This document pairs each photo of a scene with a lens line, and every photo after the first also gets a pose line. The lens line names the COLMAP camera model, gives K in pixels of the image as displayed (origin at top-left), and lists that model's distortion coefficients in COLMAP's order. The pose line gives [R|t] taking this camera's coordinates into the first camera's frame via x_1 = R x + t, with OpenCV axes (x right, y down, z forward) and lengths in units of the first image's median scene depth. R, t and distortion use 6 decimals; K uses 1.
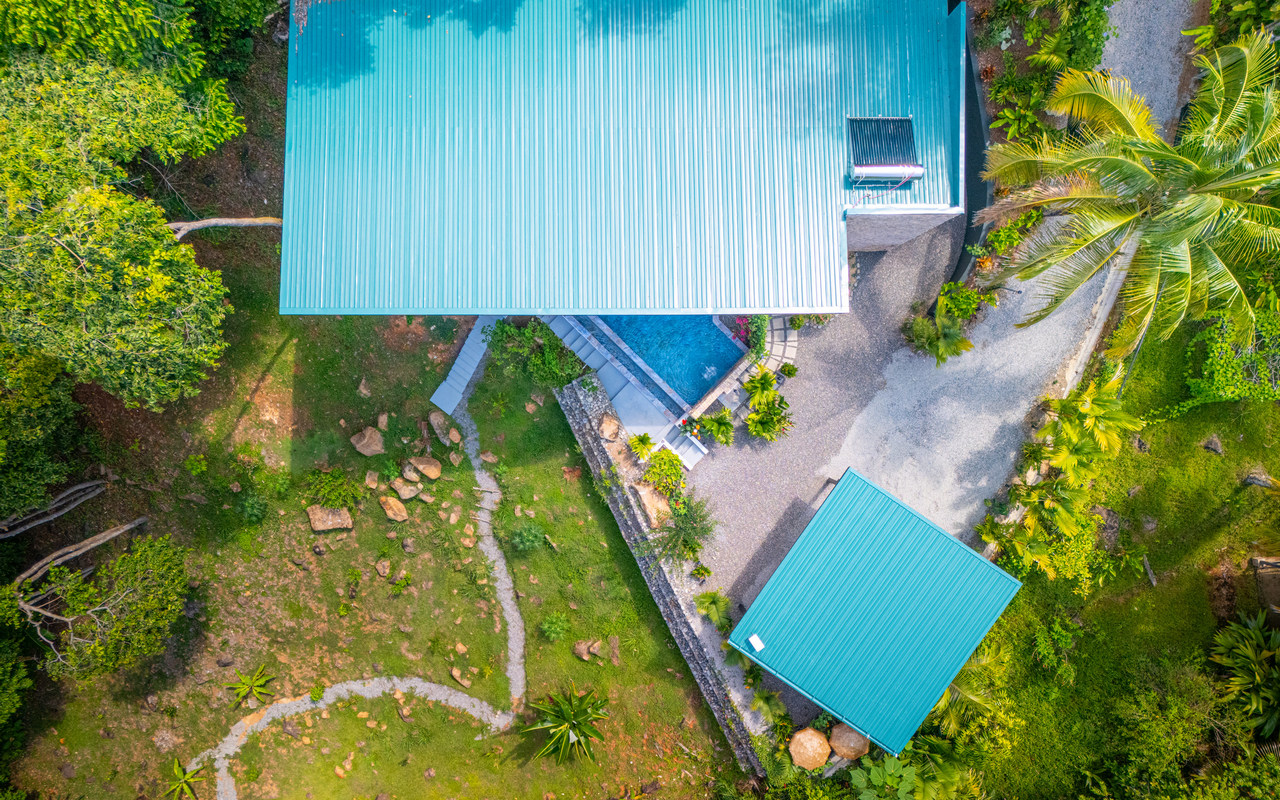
lens RADIAL K [[949.8, 0, 637.4], [0, 949.8, 394.7], [0, 0, 1]] dist [0.086362, -0.091513]
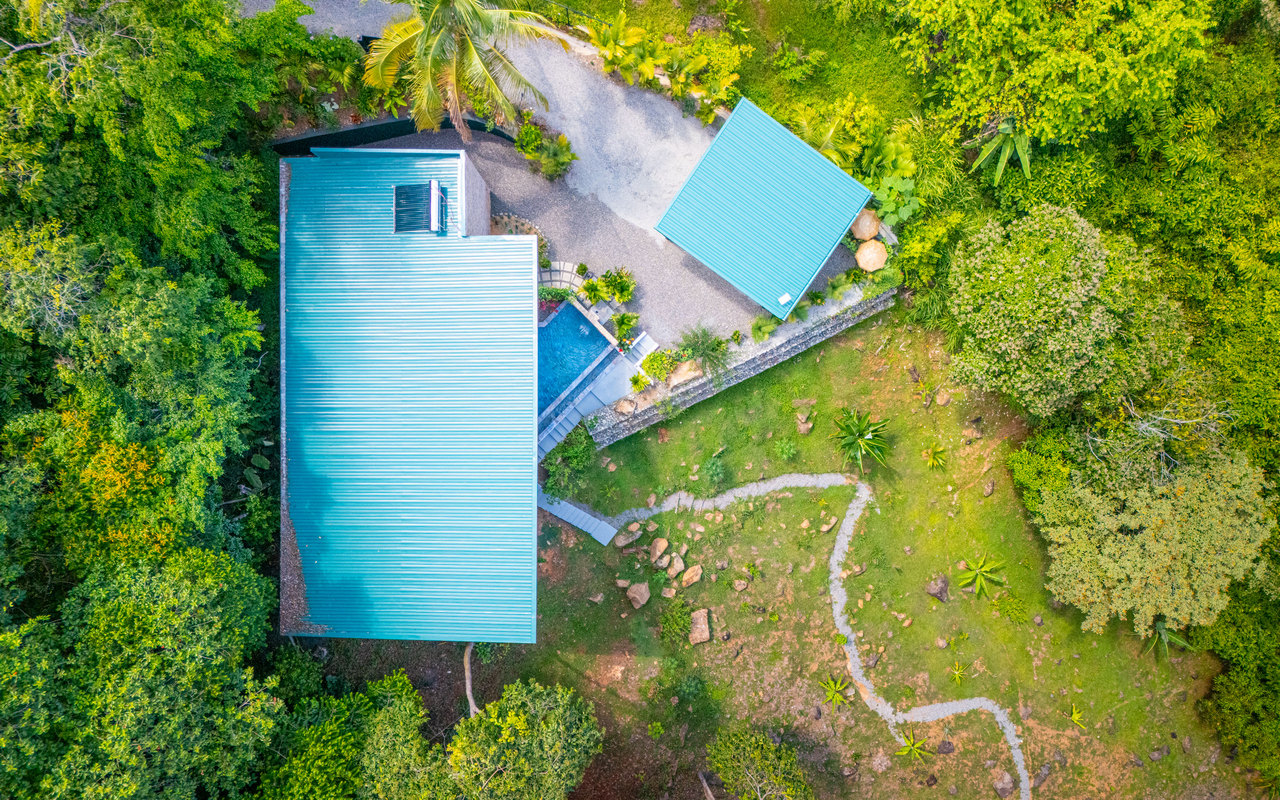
lens RADIAL K [[949.8, 0, 637.4], [0, 949.8, 394.7], [0, 0, 1]] dist [0.086362, -0.091513]
pose [[0.008272, -0.999511, -0.030142, 0.026648], [0.999883, 0.007880, 0.013082, 0.033744], [-0.012838, -0.030247, 0.999460, -0.301511]]
